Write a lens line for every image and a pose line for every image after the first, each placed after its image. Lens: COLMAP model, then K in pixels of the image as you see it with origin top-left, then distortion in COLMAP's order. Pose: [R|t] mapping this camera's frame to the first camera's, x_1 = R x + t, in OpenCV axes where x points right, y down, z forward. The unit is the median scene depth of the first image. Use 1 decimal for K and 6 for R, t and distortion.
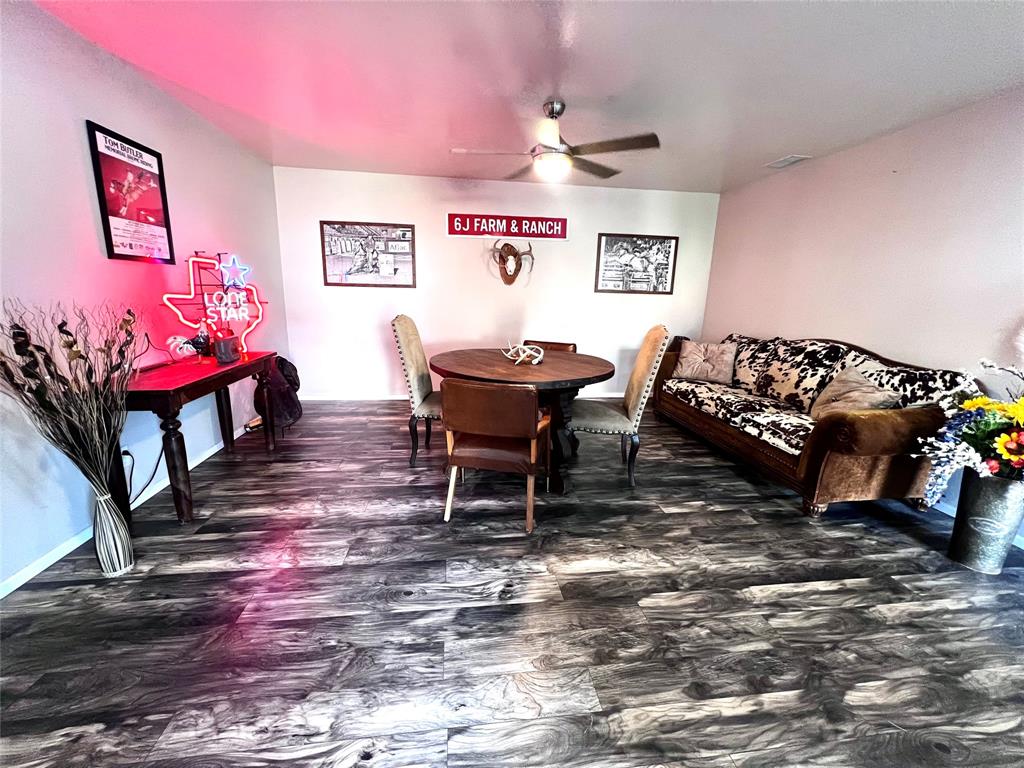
lens RADIAL K [[409.5, 0, 510.5], [0, 409.5, 384.1], [0, 0, 1]] dist [0.000313, -0.000091]
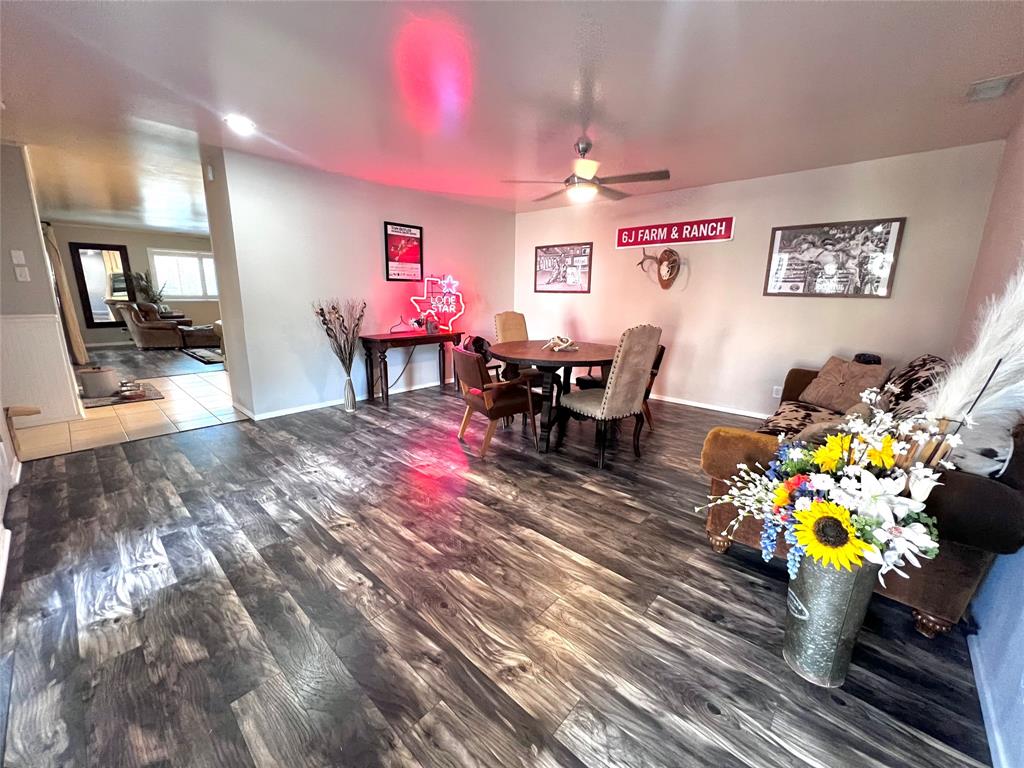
lens RADIAL K [[409.5, 0, 511.5], [0, 409.5, 386.1], [0, 0, 1]] dist [0.000313, -0.000091]
pose [[0.641378, 0.156980, -0.750994, 1.034656], [-0.169482, 0.983652, 0.060869, 0.004792], [0.748272, 0.088240, 0.657498, 0.081137]]
